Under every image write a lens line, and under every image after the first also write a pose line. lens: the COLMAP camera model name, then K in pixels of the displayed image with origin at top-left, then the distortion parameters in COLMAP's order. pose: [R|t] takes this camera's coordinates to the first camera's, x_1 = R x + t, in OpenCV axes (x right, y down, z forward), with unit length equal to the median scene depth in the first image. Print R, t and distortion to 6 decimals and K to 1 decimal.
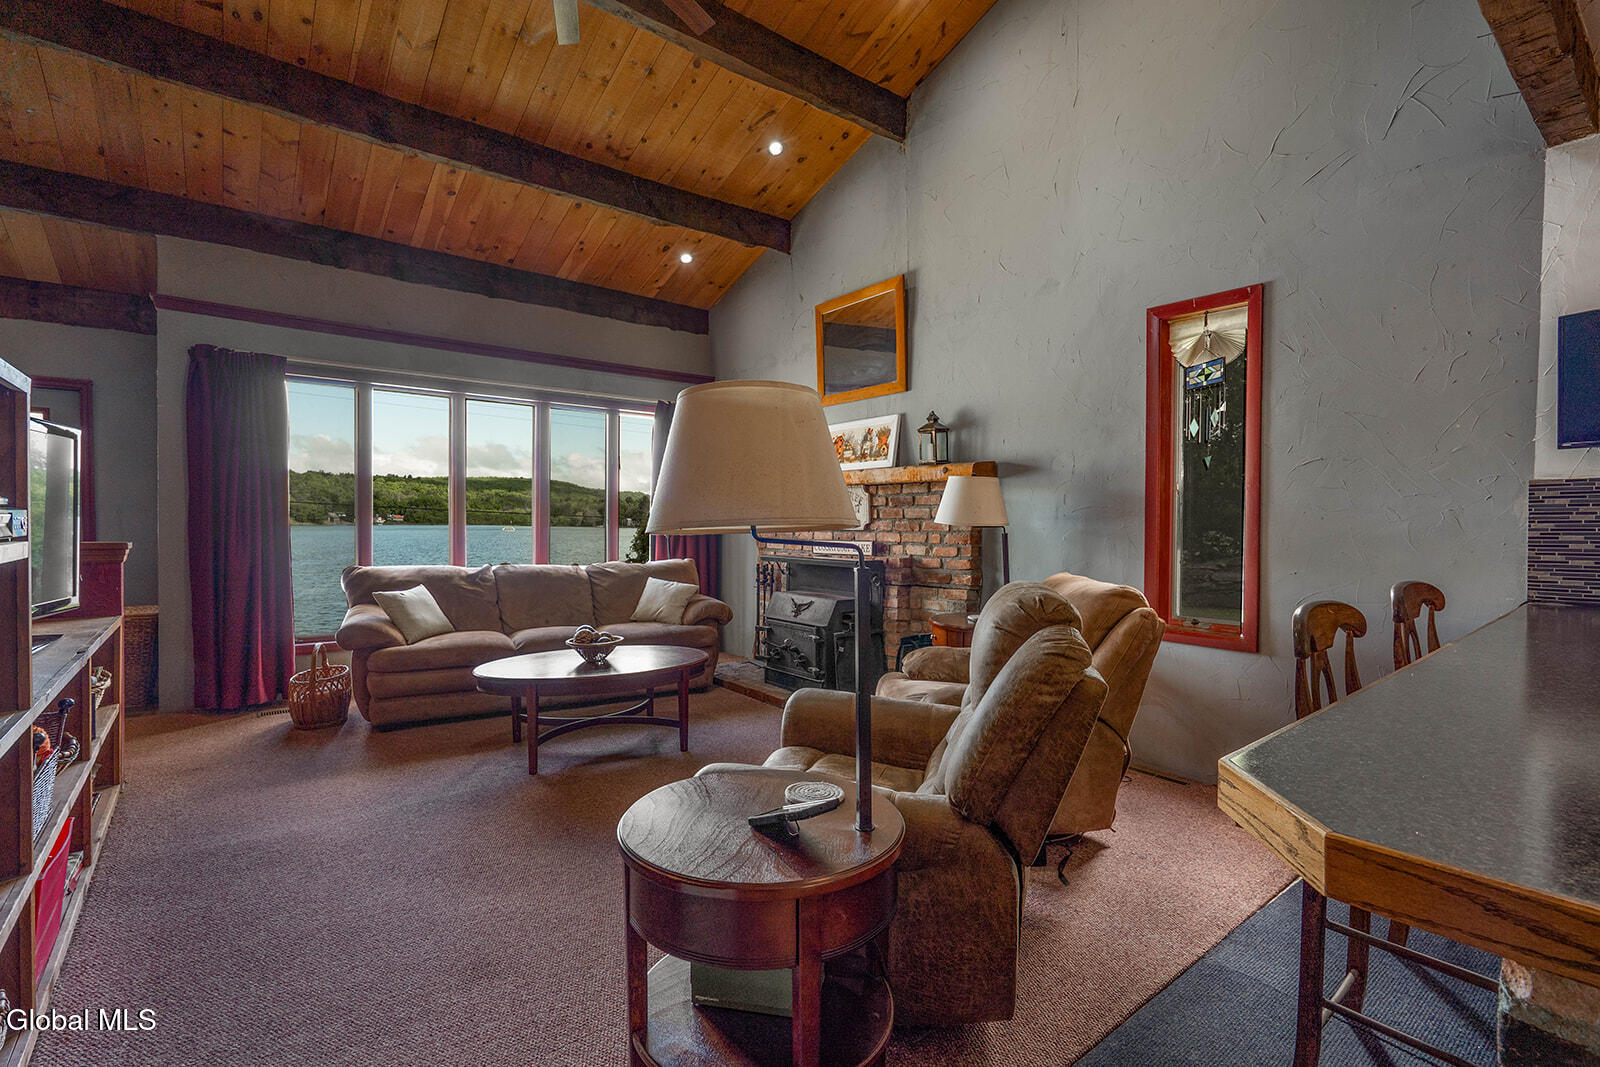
lens RADIAL K [[722.1, 0, 804.8], [0, 722.1, 527.8], [0, 0, 1]] dist [-0.010150, 0.000970]
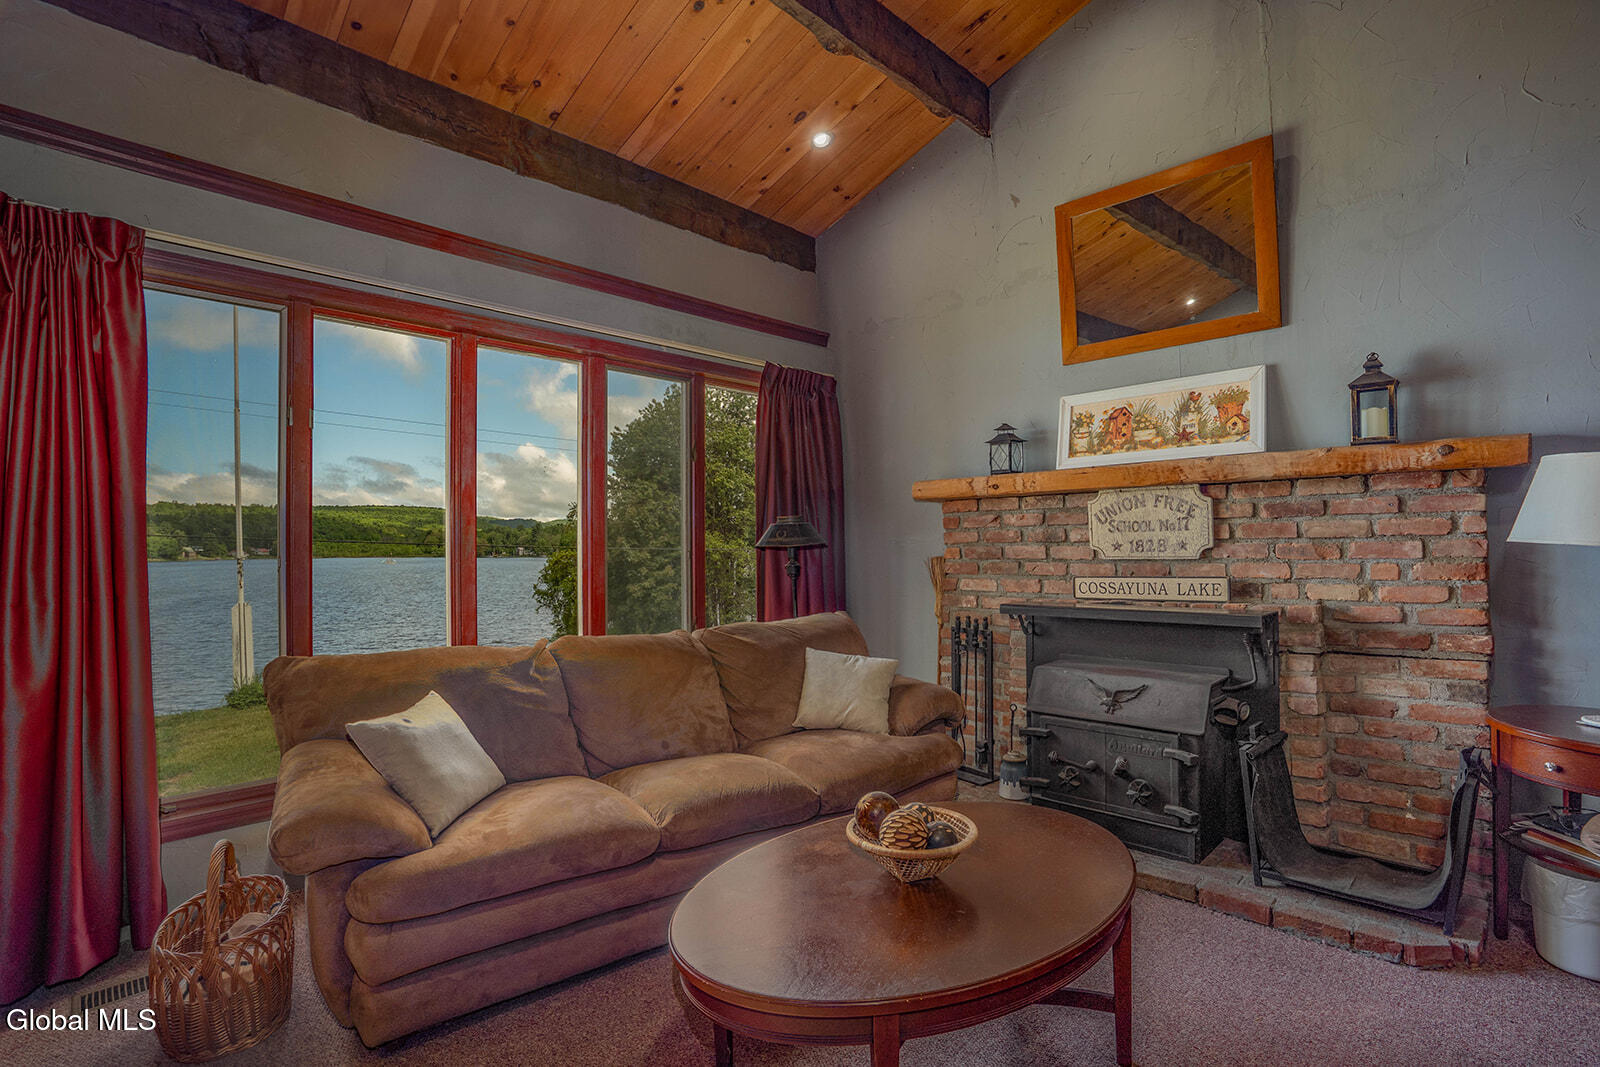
lens RADIAL K [[733.1, 0, 800.0], [0, 733.1, 533.5], [0, 0, 1]] dist [-0.055090, 0.017276]
pose [[0.991798, -0.019284, 0.126349, -0.337147], [0.022415, 0.999475, -0.023402, -0.011962], [-0.125832, 0.026042, 0.991710, 0.466316]]
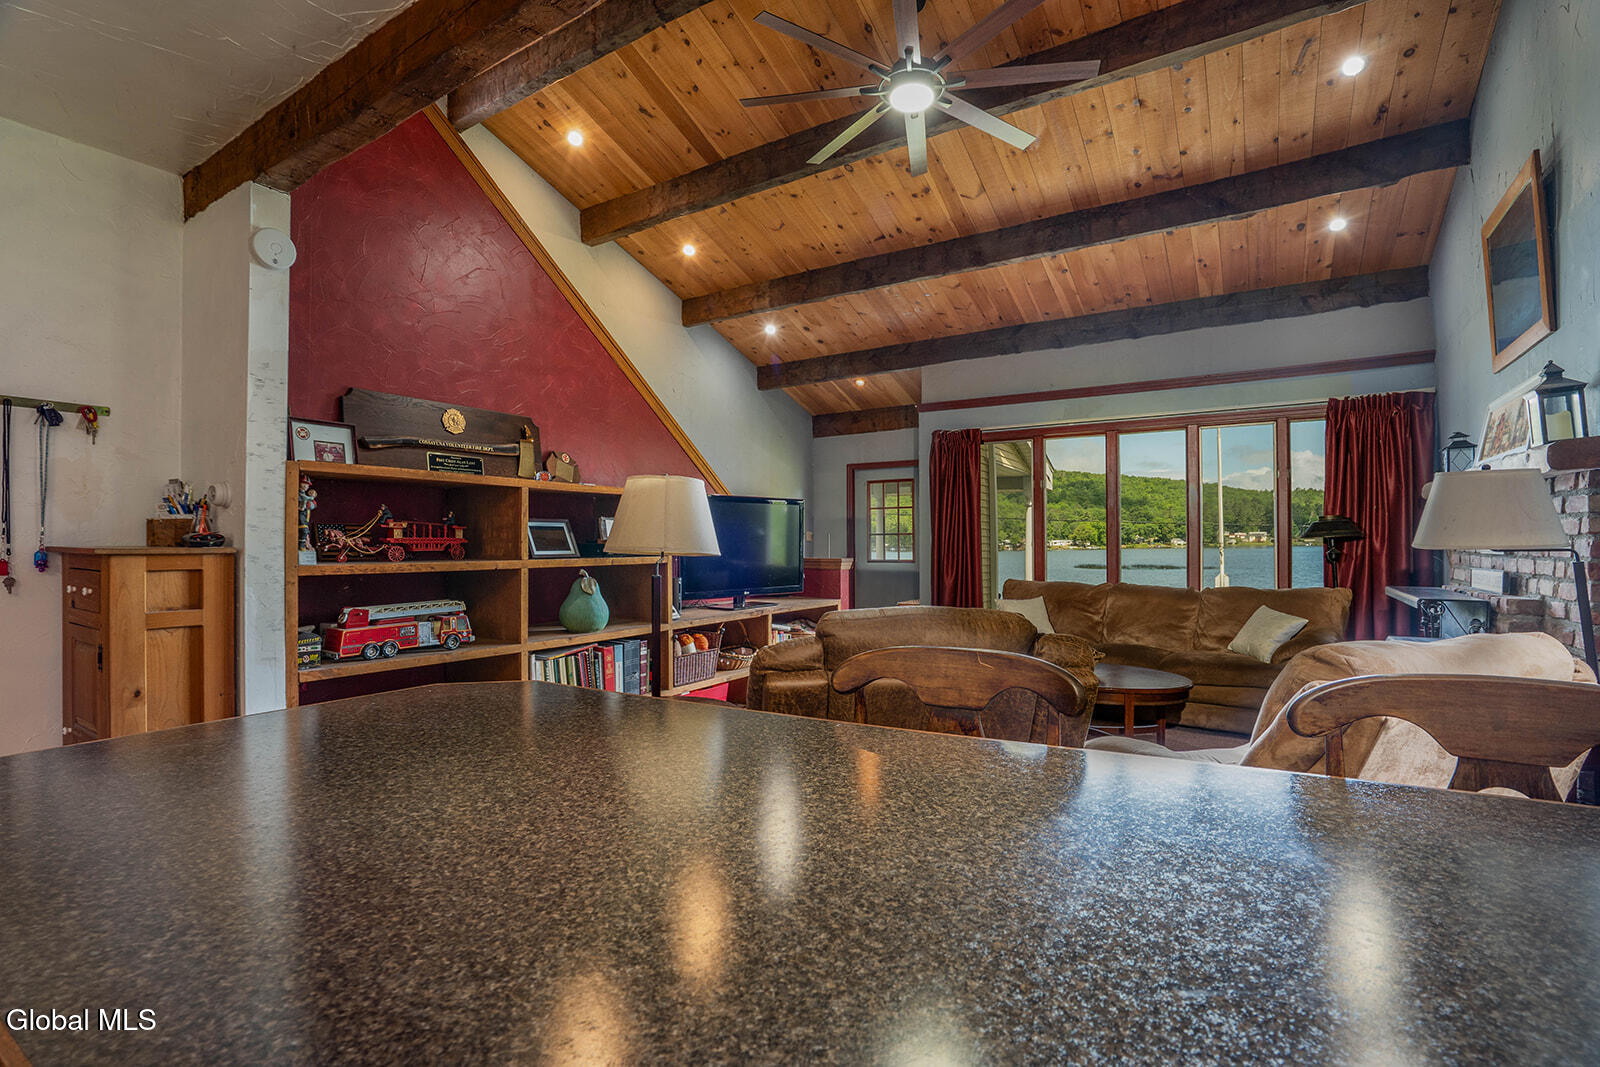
lens RADIAL K [[733.1, 0, 800.0], [0, 733.1, 533.5], [0, 0, 1]] dist [-0.055090, 0.017276]
pose [[0.321564, -0.016633, -0.946742, 0.505340], [-0.004085, 0.999812, -0.018953, -0.001199], [0.946879, 0.009962, 0.321436, 0.195012]]
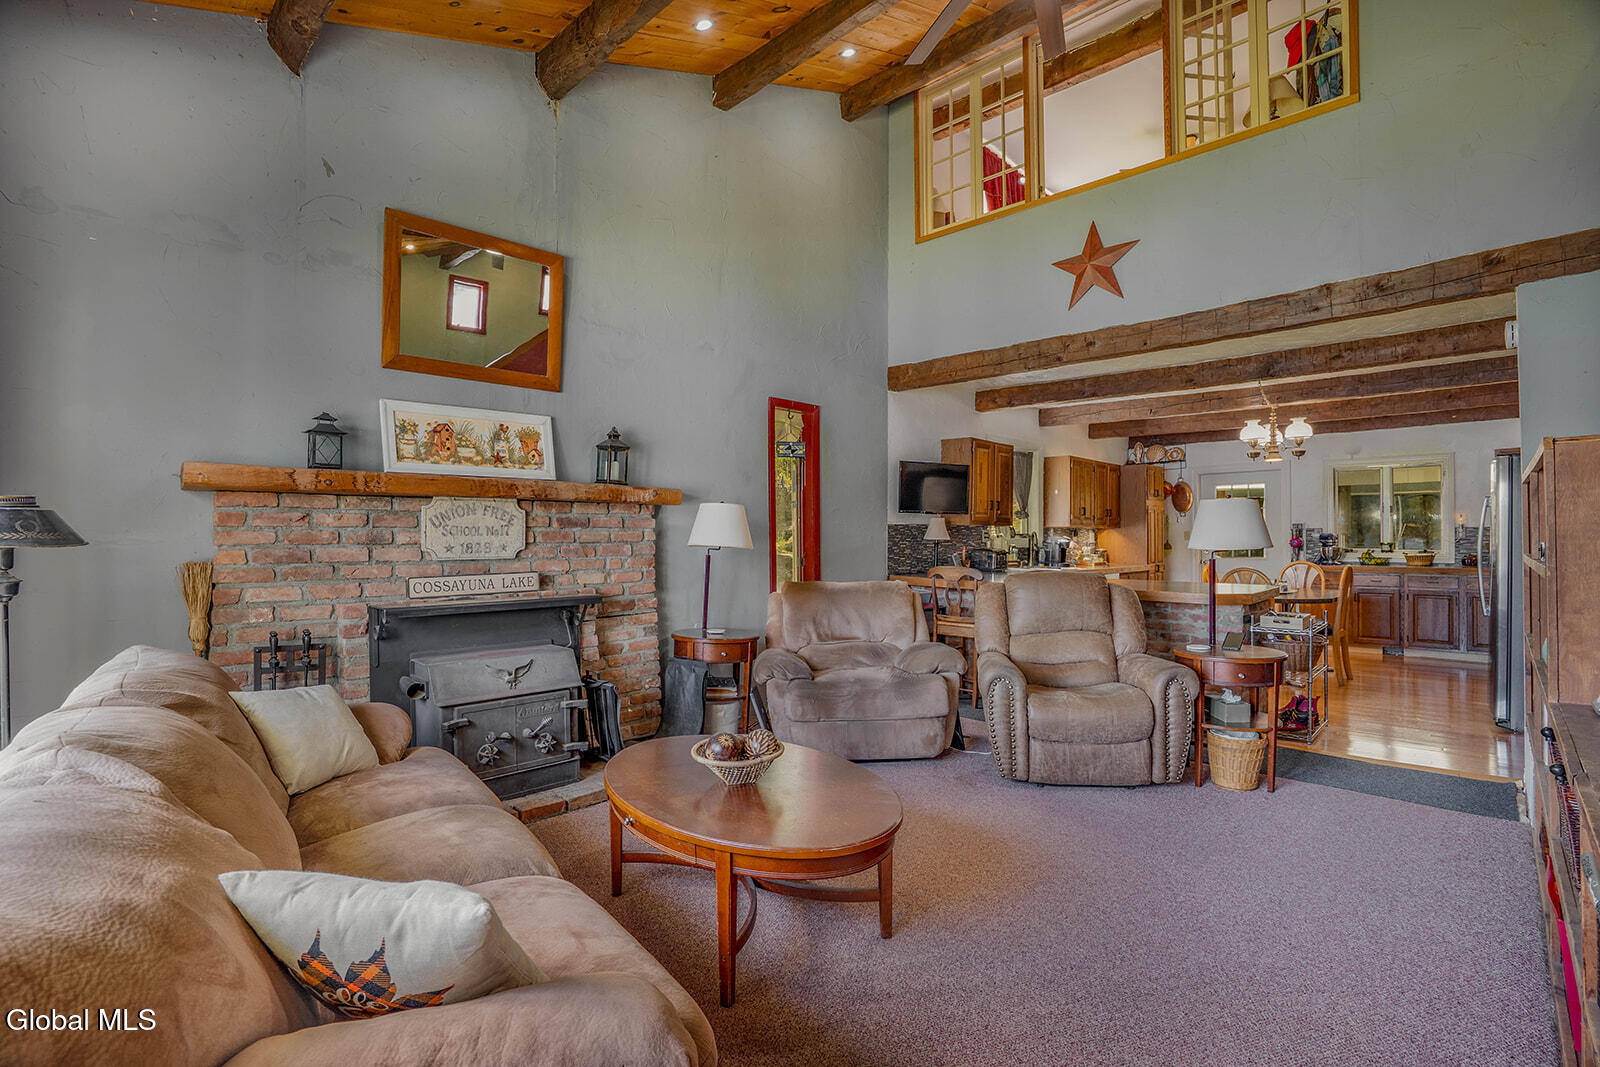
lens RADIAL K [[733.1, 0, 800.0], [0, 733.1, 533.5], [0, 0, 1]] dist [-0.055090, 0.017276]
pose [[-0.101467, 0.001418, 0.994838, -0.742087], [0.012587, 0.999921, -0.000142, -0.019931], [-0.994759, 0.012508, -0.101476, 0.812550]]
